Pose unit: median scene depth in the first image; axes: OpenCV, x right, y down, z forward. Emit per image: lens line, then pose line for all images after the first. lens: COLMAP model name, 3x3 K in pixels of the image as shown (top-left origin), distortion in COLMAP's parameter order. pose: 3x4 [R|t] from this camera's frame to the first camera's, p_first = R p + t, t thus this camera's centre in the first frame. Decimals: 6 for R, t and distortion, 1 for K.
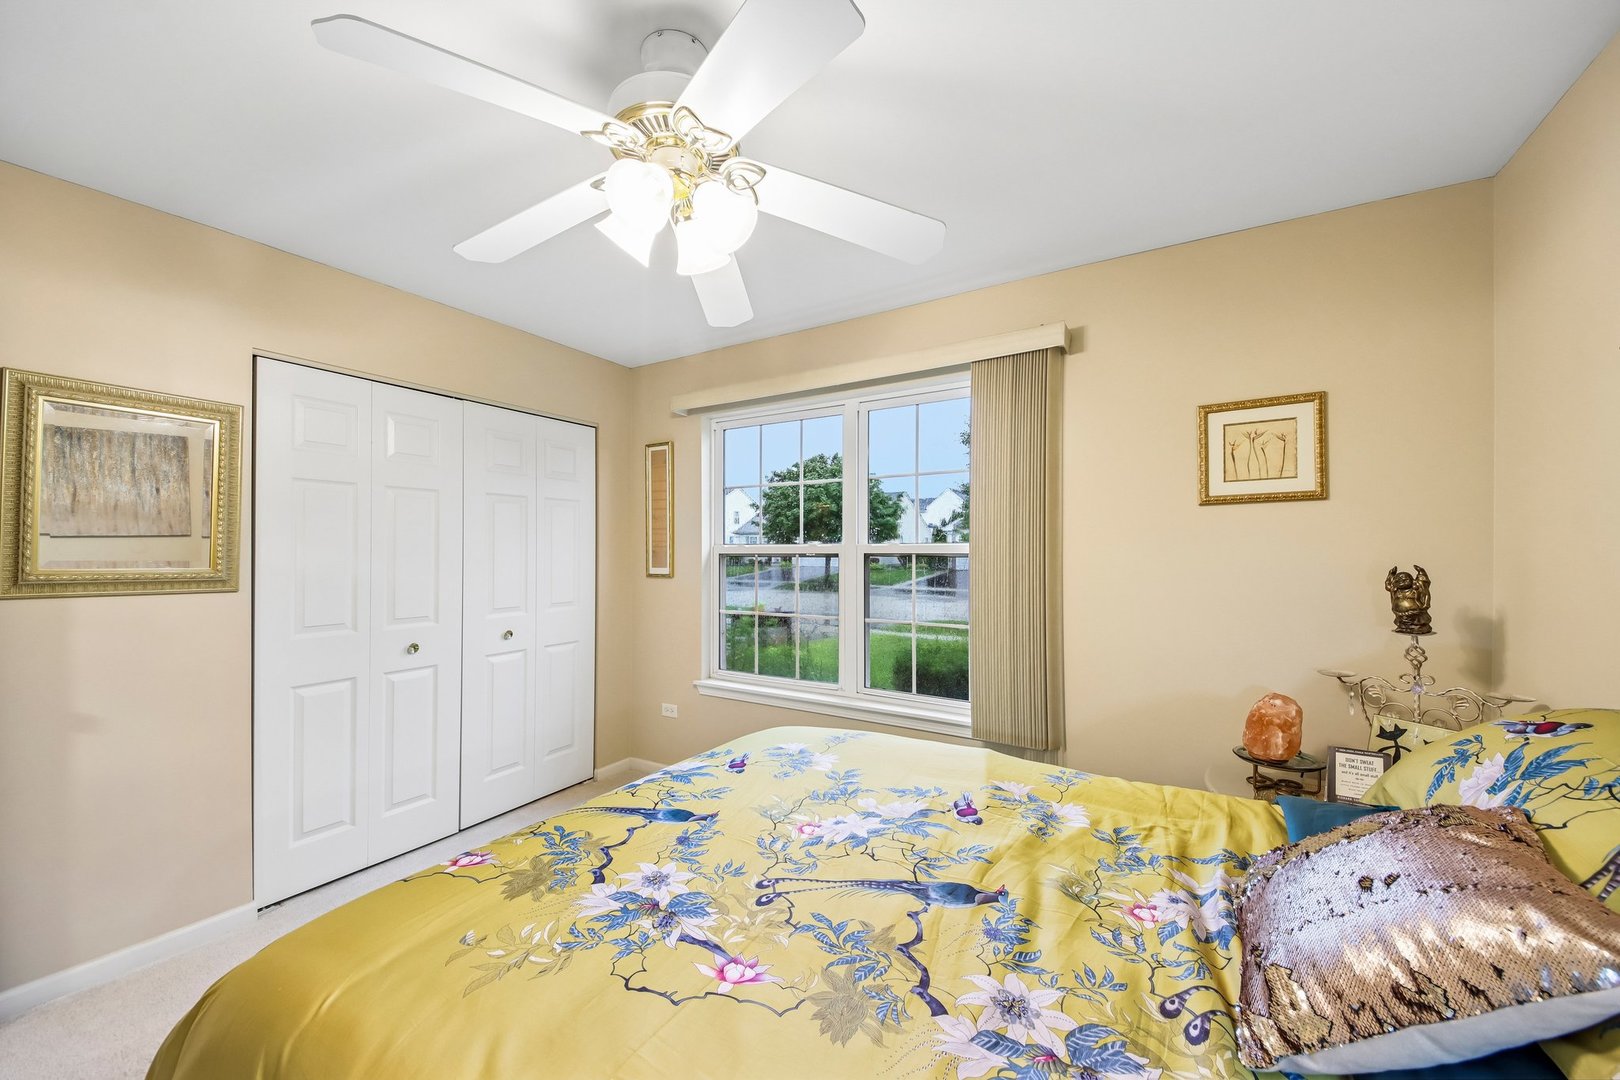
lens RADIAL K [[612.5, 0, 813.4], [0, 612.5, 551.4], [0, 0, 1]] dist [0.036509, -0.022862]
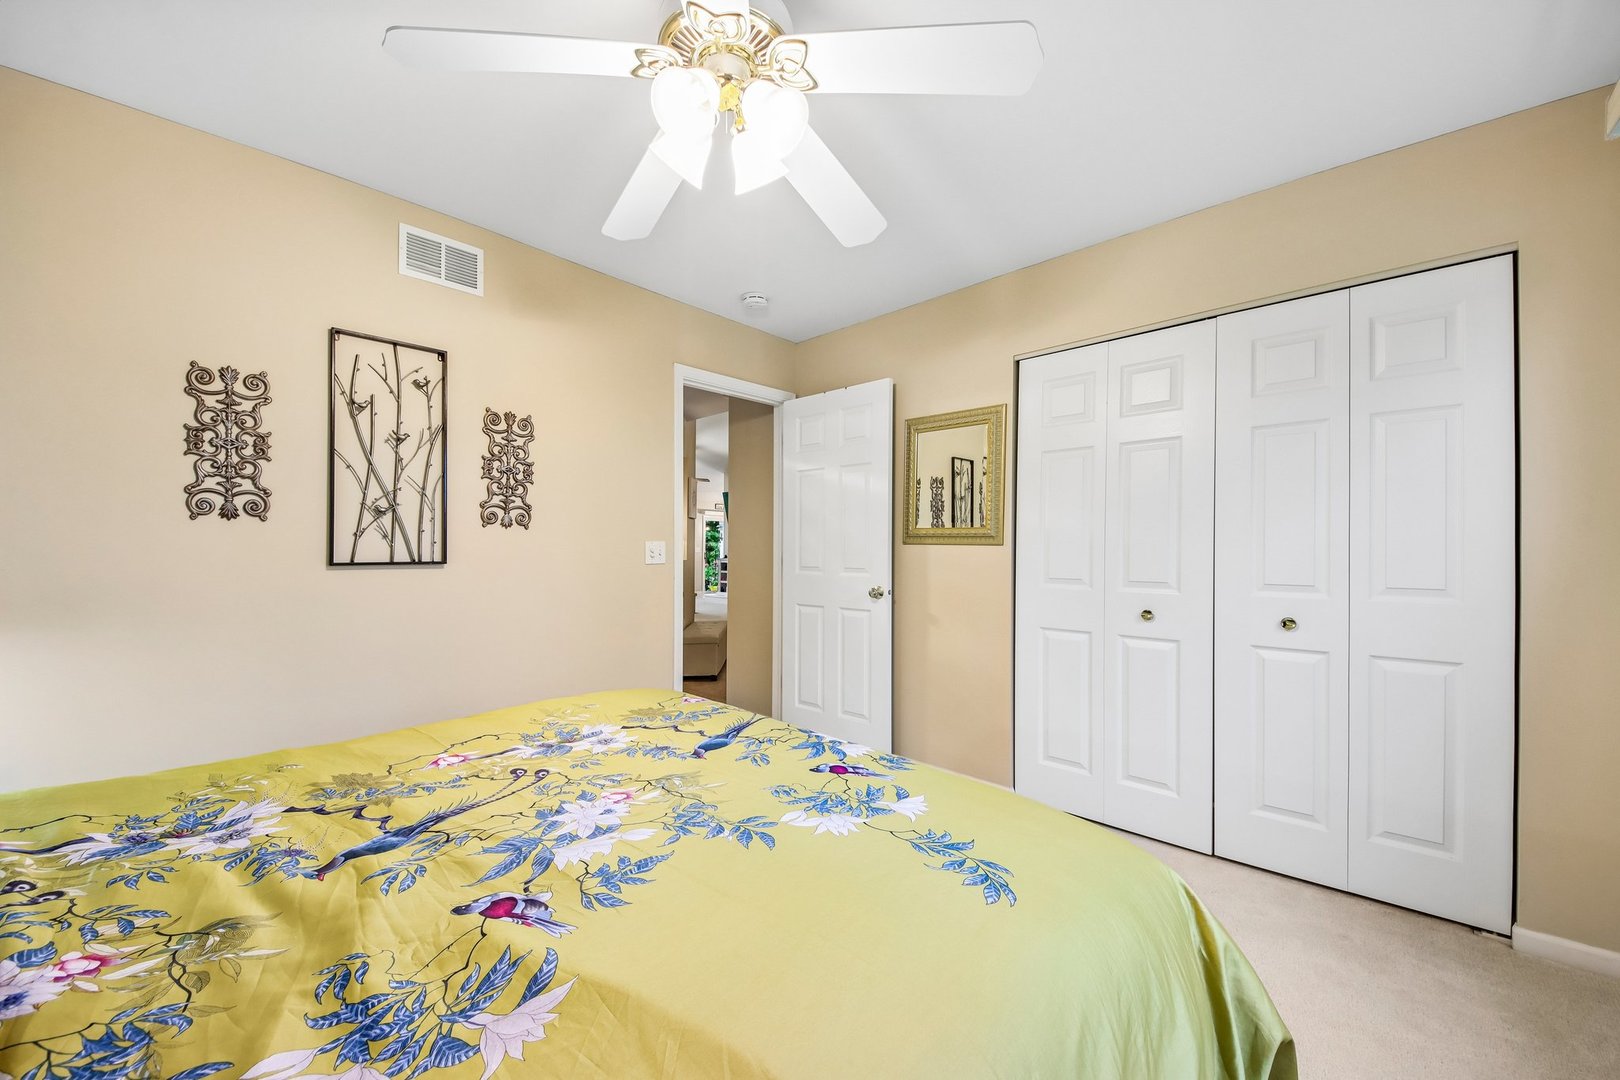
lens RADIAL K [[612.5, 0, 813.4], [0, 612.5, 551.4], [0, 0, 1]] dist [0.036509, -0.022862]
pose [[-0.233316, 0.007607, -0.972371, 0.742715], [0.000812, 0.999971, 0.007628, 0.109989], [0.972401, 0.000990, -0.233315, 1.452072]]
